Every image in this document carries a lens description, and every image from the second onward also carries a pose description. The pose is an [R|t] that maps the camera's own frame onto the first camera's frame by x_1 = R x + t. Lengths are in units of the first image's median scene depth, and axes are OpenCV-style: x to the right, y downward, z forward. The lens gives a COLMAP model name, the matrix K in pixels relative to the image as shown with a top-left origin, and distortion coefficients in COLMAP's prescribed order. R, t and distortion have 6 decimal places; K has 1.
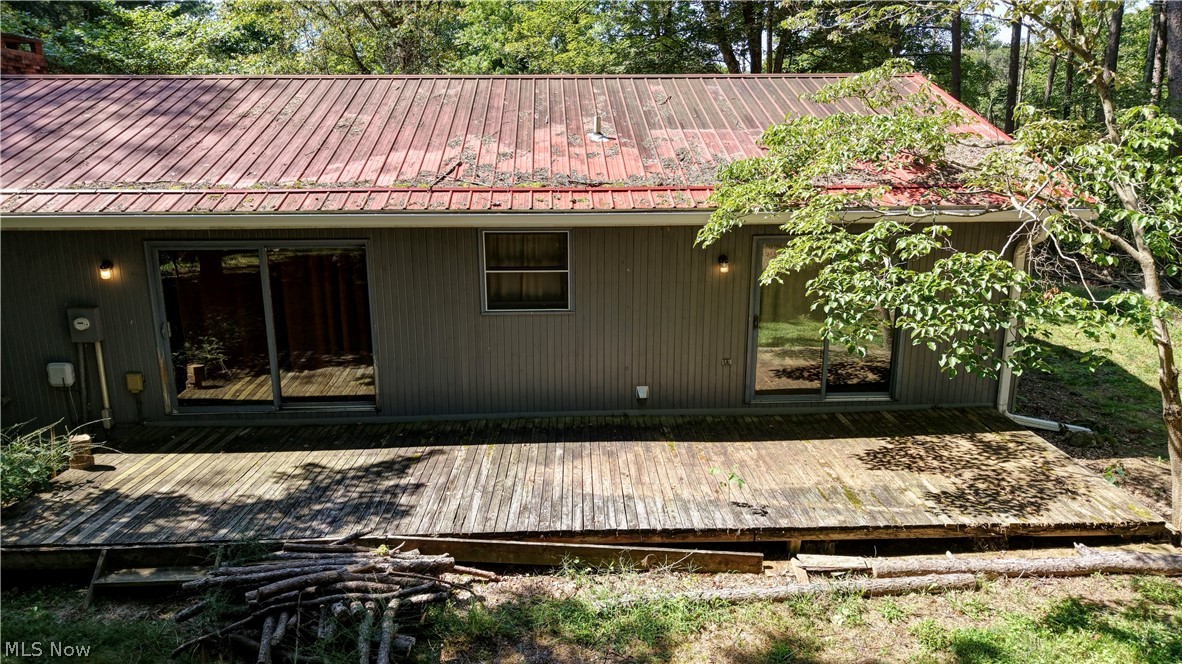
lens RADIAL K [[803.3, 0, 592.9], [0, 803.3, 330.8], [0, 0, 1]] dist [0.003958, 0.002962]
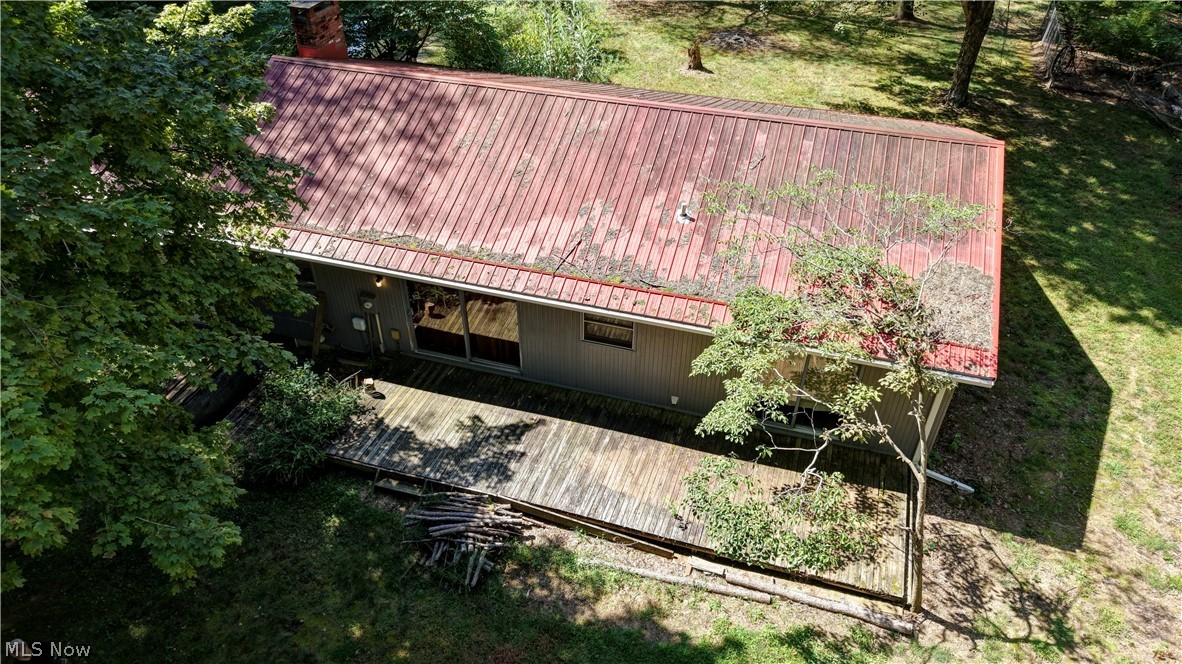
lens RADIAL K [[803.3, 0, 586.8], [0, 803.3, 335.0], [0, 0, 1]] dist [0.003958, 0.002962]
pose [[0.940658, 0.220805, -0.257698, 0.357903], [-0.089733, 0.894181, 0.438622, -0.921464], [0.327279, -0.389469, 0.860931, -0.486109]]
